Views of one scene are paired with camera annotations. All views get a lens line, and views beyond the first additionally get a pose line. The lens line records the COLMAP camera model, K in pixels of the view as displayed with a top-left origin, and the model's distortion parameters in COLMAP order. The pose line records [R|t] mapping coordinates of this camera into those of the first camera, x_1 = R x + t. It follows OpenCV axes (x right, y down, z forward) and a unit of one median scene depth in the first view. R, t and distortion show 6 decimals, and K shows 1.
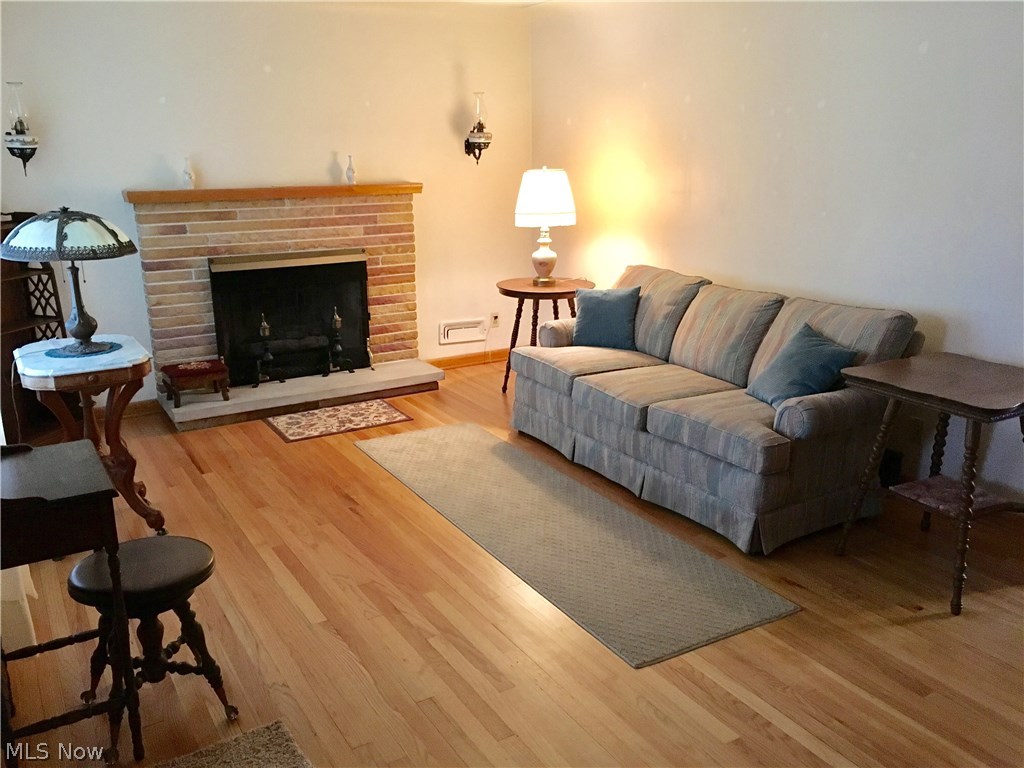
lens RADIAL K [[869.5, 0, 512.0], [0, 869.5, 384.0], [0, 0, 1]] dist [0.036326, -0.016551]
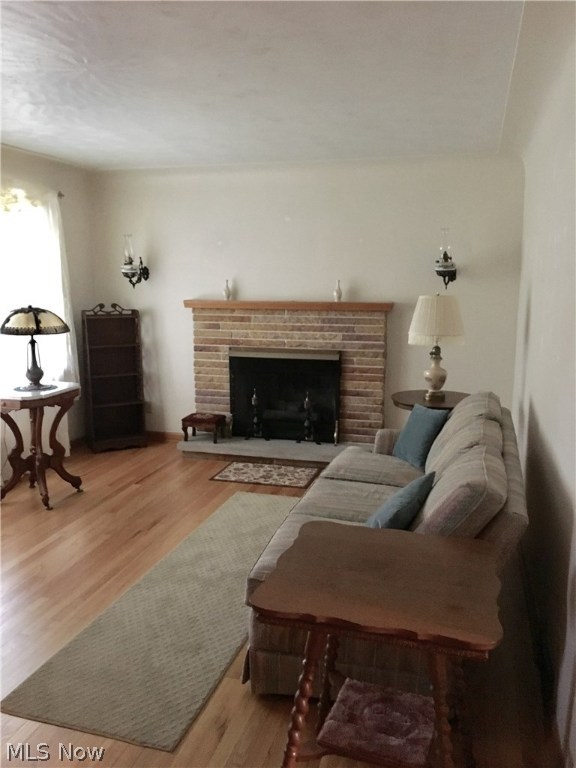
lens RADIAL K [[652.1, 0, 288.0], [0, 652.1, 384.0], [0, 0, 1]] dist [0.036326, -0.016551]
pose [[0.681568, 0.130510, -0.720022, 0.515538], [-0.199994, 0.979727, -0.011729, -0.088329], [0.703895, 0.151995, 0.693852, 0.312762]]
